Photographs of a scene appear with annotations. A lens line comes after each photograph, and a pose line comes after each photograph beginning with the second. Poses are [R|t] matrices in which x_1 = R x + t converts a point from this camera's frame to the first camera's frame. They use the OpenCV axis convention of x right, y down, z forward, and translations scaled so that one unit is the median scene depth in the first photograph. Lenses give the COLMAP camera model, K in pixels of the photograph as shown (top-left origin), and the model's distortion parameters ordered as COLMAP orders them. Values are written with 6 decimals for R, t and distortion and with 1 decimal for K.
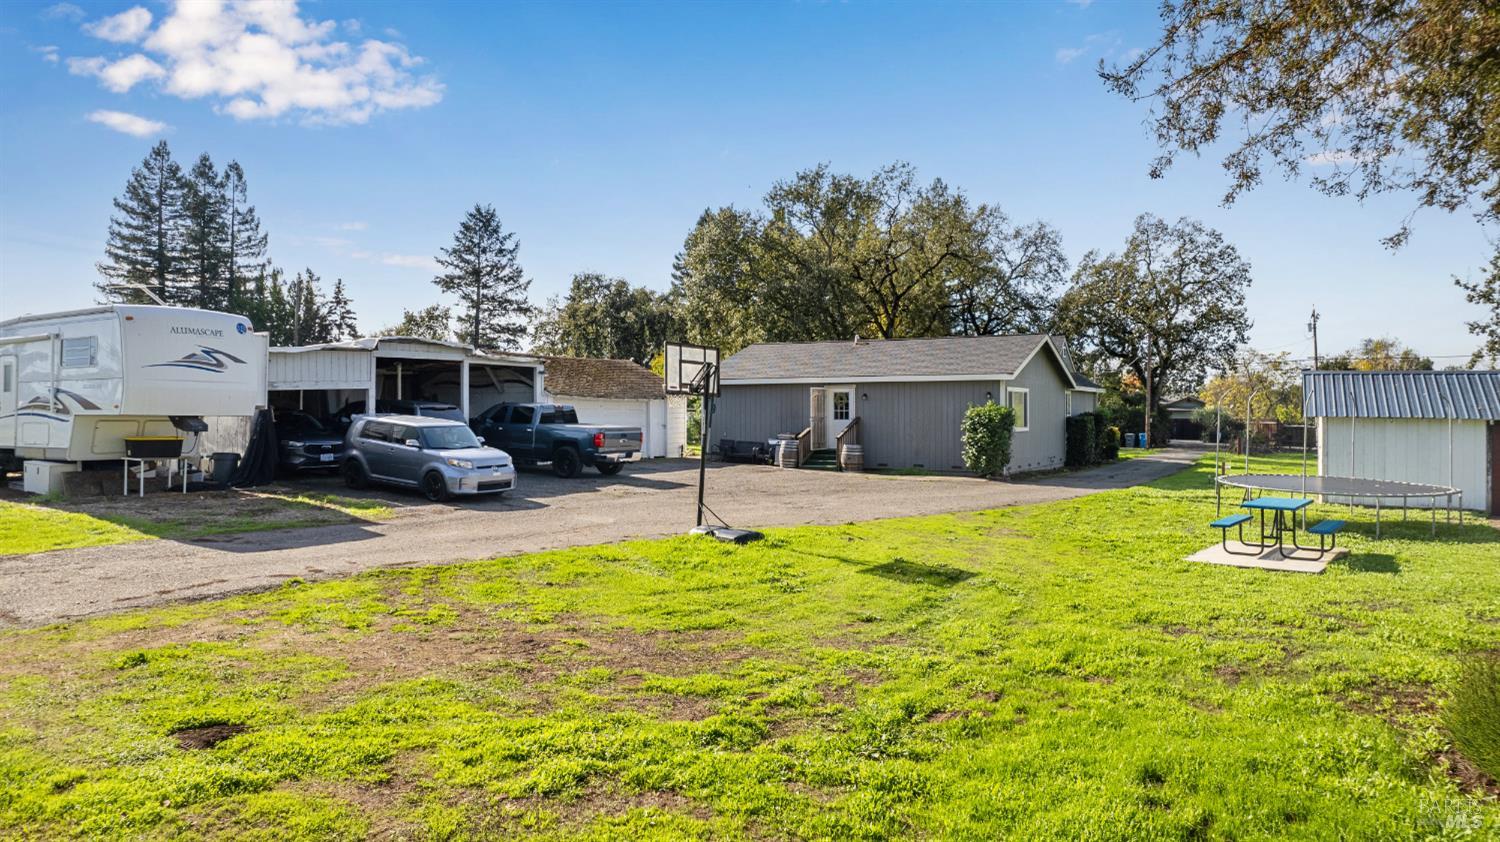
lens RADIAL K [[965.6, 0, 727.6], [0, 965.6, 407.0], [0, 0, 1]] dist [-0.076542, 0.062870]
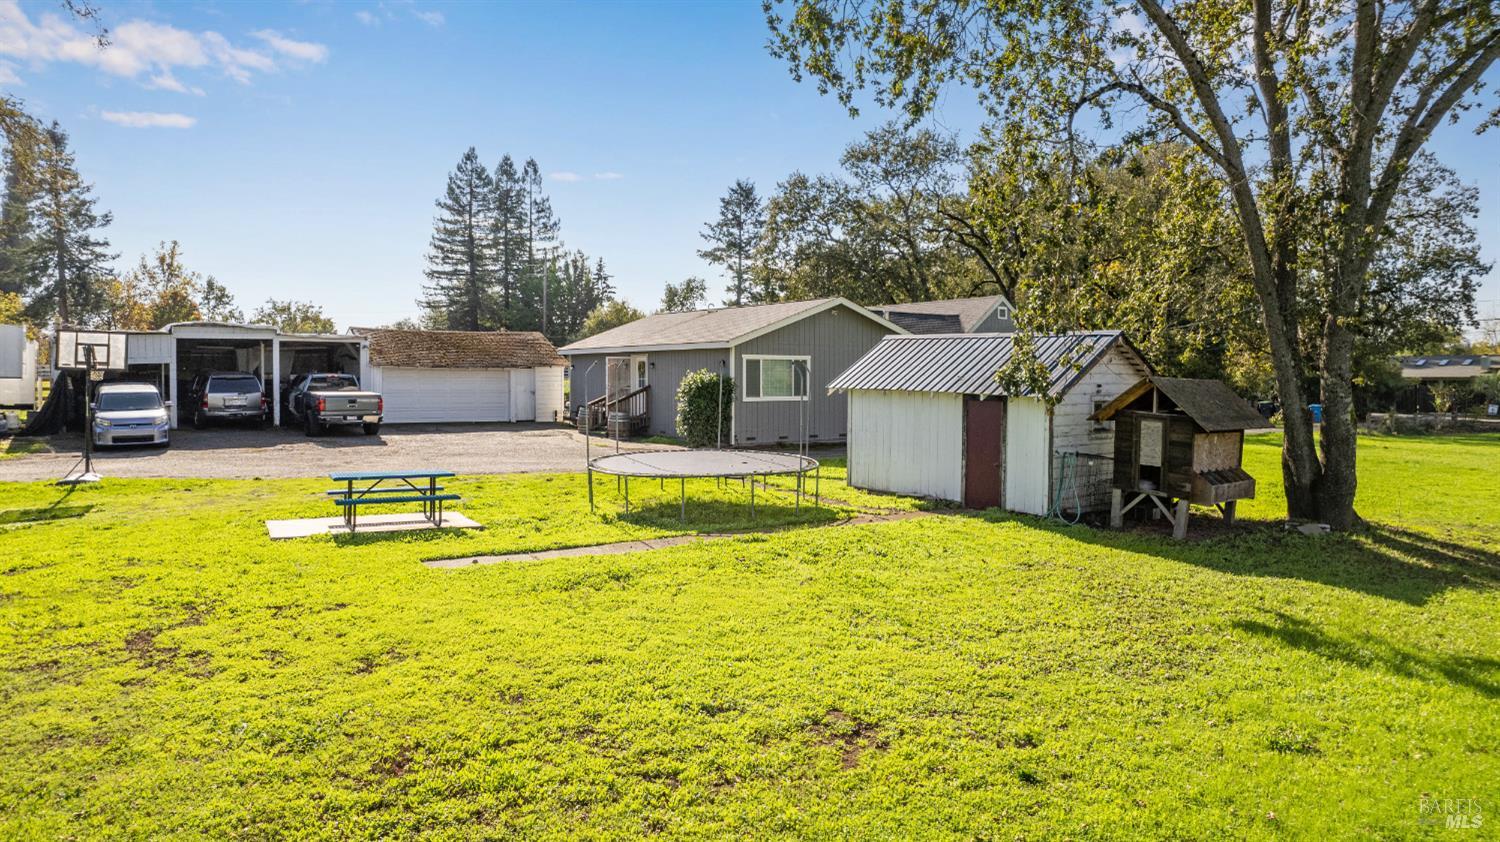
lens RADIAL K [[965.6, 0, 739.5], [0, 965.6, 398.0], [0, 0, 1]] dist [-0.076542, 0.062870]
pose [[0.919325, 0.008517, -0.393407, 0.971400], [0.002680, 0.999607, 0.027903, -0.006621], [0.393490, -0.026707, 0.918941, 0.148522]]
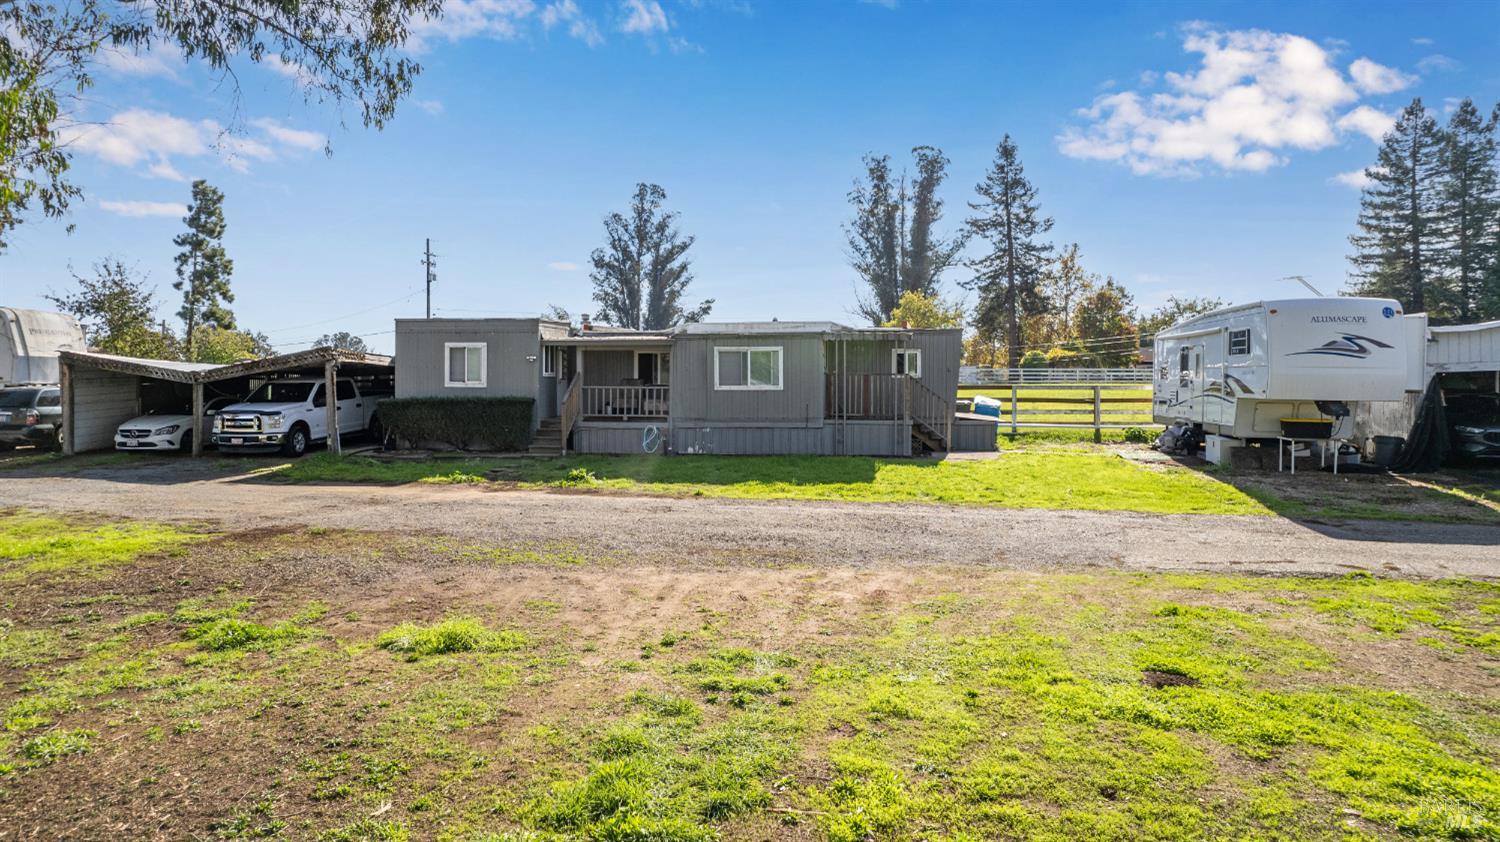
lens RADIAL K [[965.6, 0, 742.5], [0, 965.6, 383.7], [0, 0, 1]] dist [-0.076542, 0.062870]
pose [[0.385708, 0.005045, -0.922607, 0.116663], [0.004828, 0.999960, 0.007487, -0.016563], [0.922608, -0.007342, 0.385668, 0.001199]]
